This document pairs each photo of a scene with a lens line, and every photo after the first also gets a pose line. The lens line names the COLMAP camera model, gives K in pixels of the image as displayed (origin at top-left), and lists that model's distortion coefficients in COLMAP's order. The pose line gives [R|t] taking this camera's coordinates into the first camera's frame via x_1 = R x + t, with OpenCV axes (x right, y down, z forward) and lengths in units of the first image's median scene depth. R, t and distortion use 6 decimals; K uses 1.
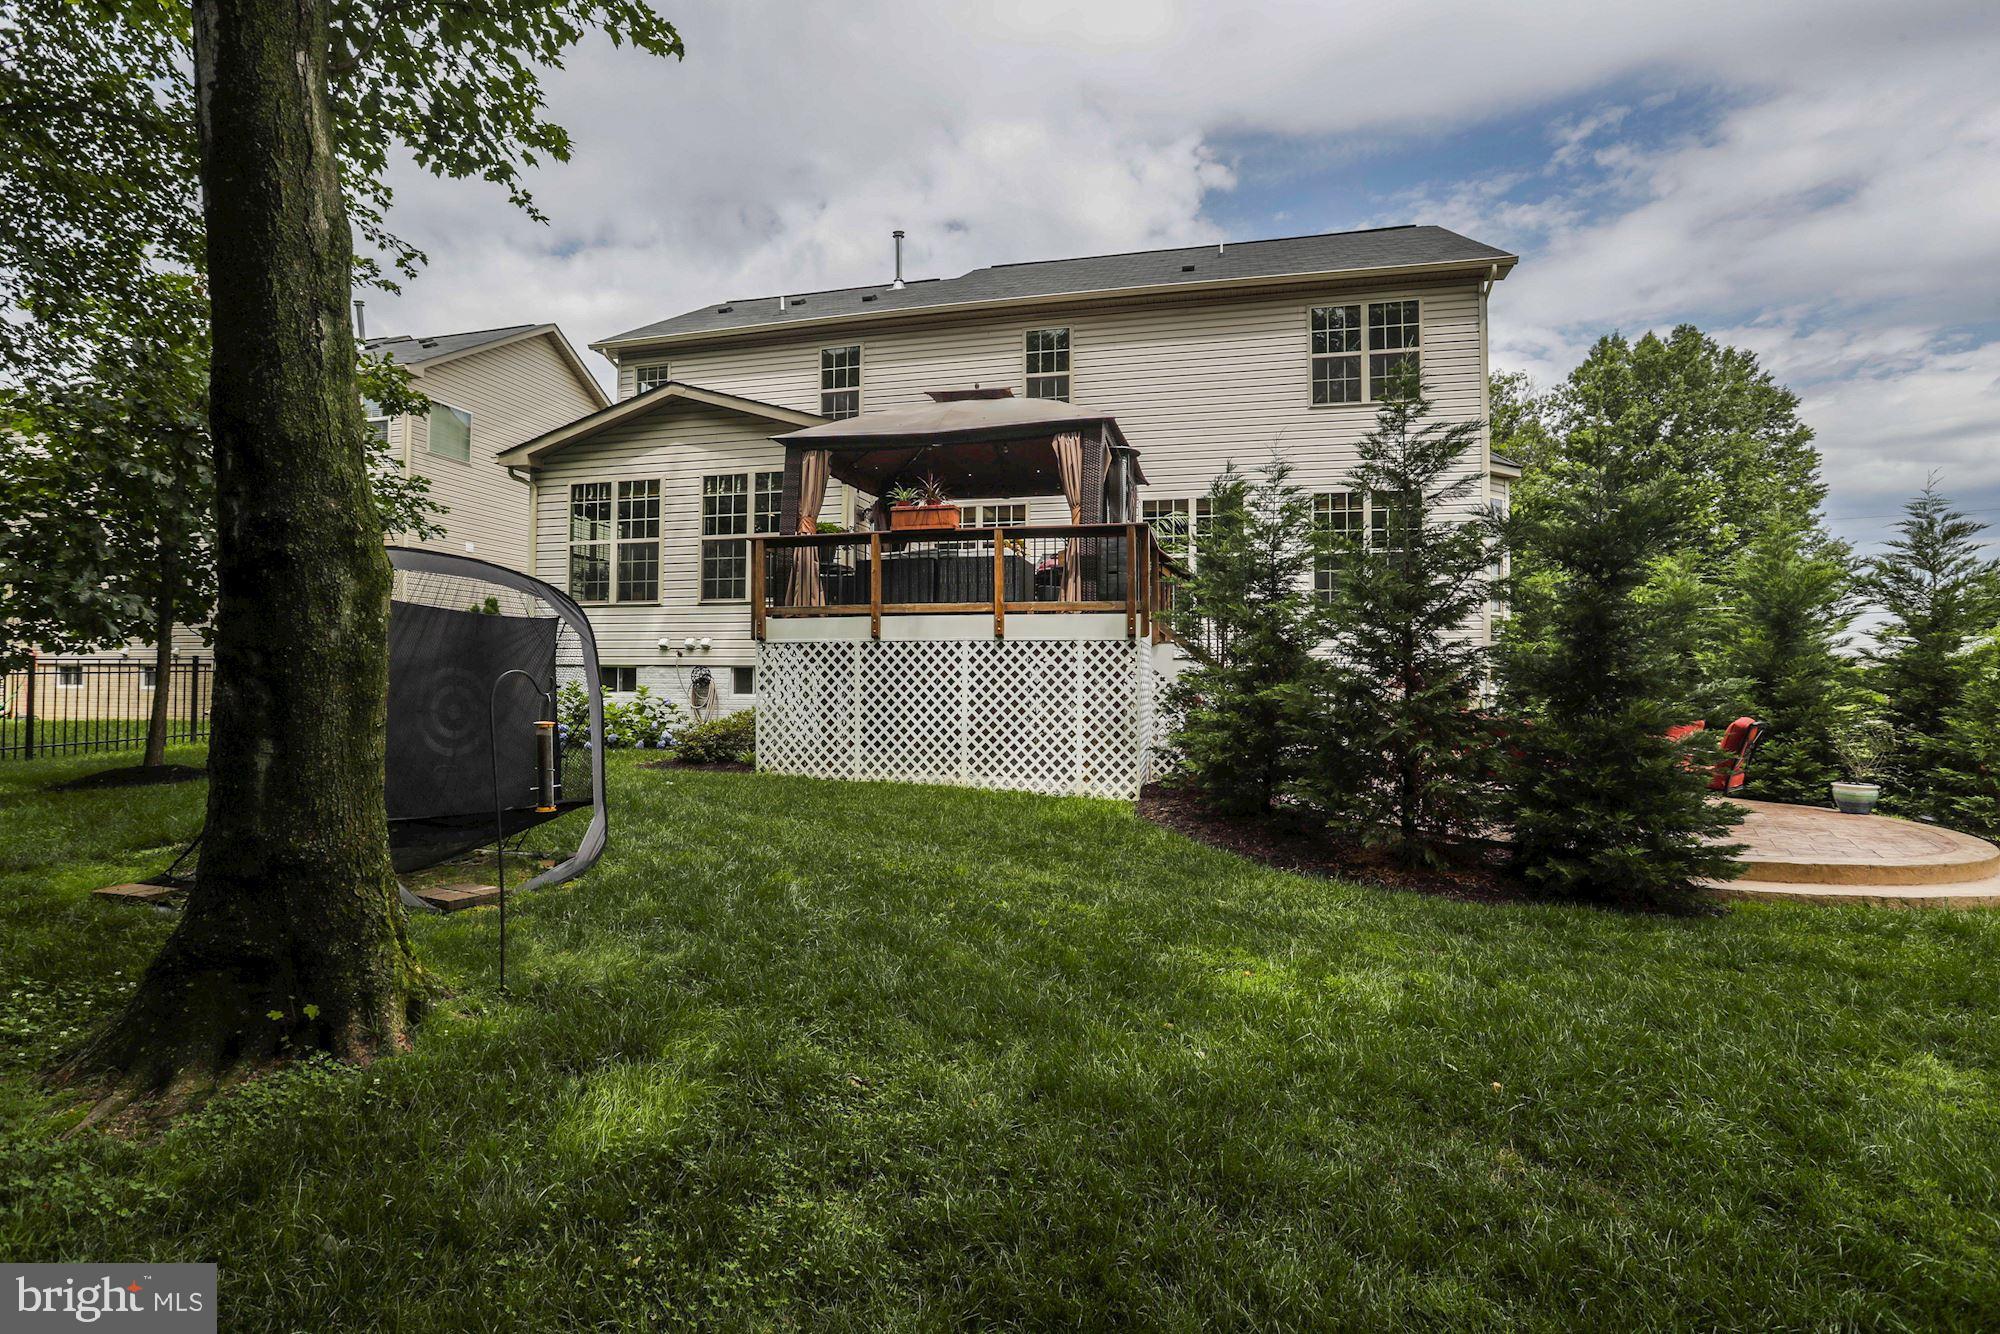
lens RADIAL K [[936.6, 0, 1027.7], [0, 936.6, 656.4], [0, 0, 1]] dist [-0.022155, 0.000383]
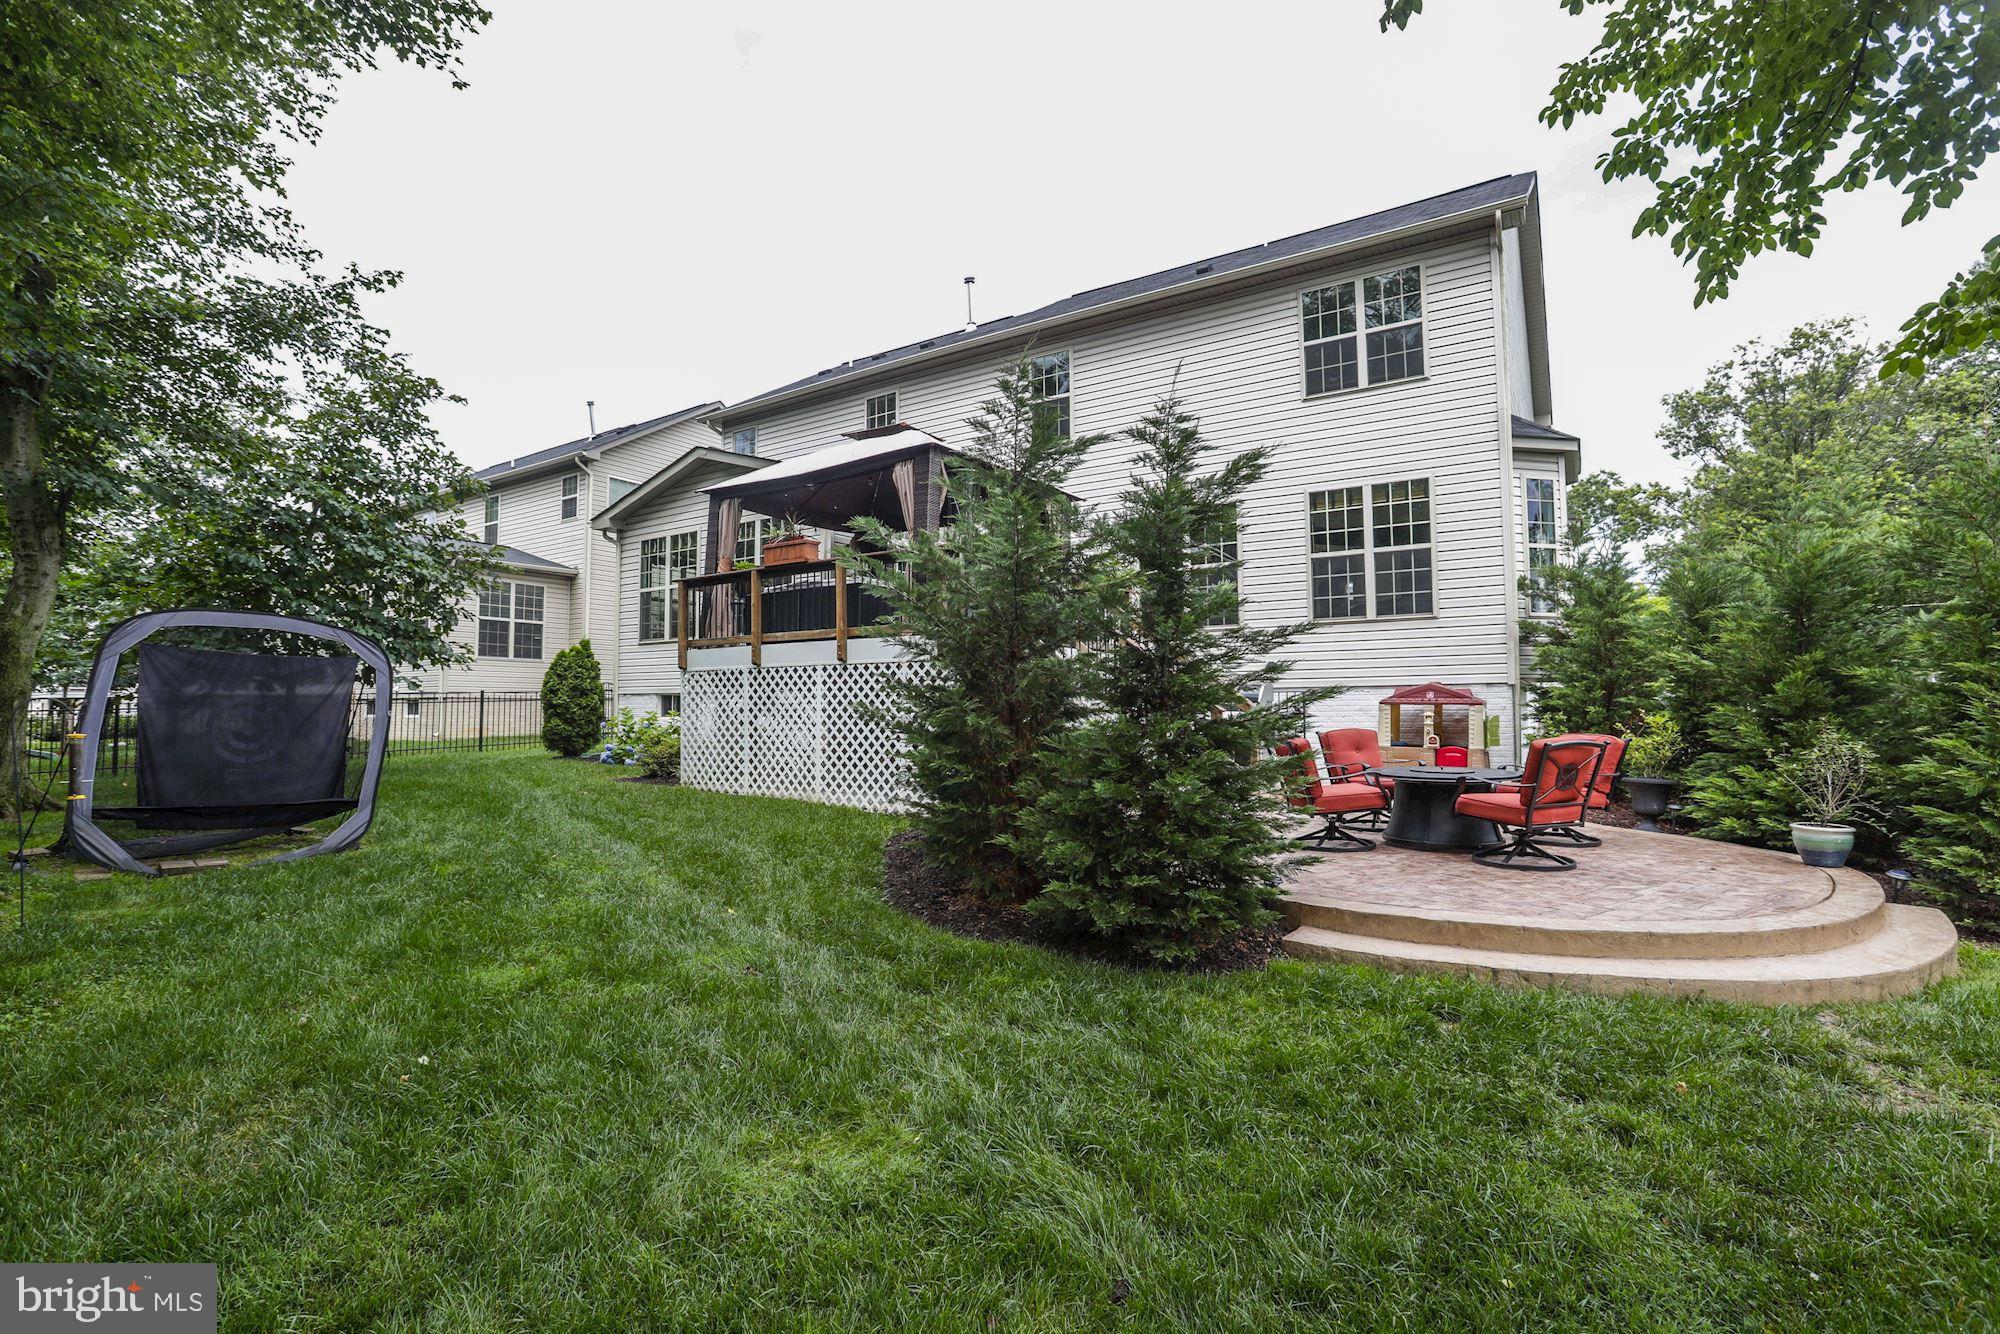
lens RADIAL K [[922.1, 0, 1010.3], [0, 922.1, 665.2], [0, 0, 1]] dist [-0.031724, 0.011243]
pose [[0.943475, -0.026300, -0.330398, 1.263346], [0.021151, 0.999592, -0.019171, 0.021369], [0.330767, 0.011099, 0.943647, 0.216603]]
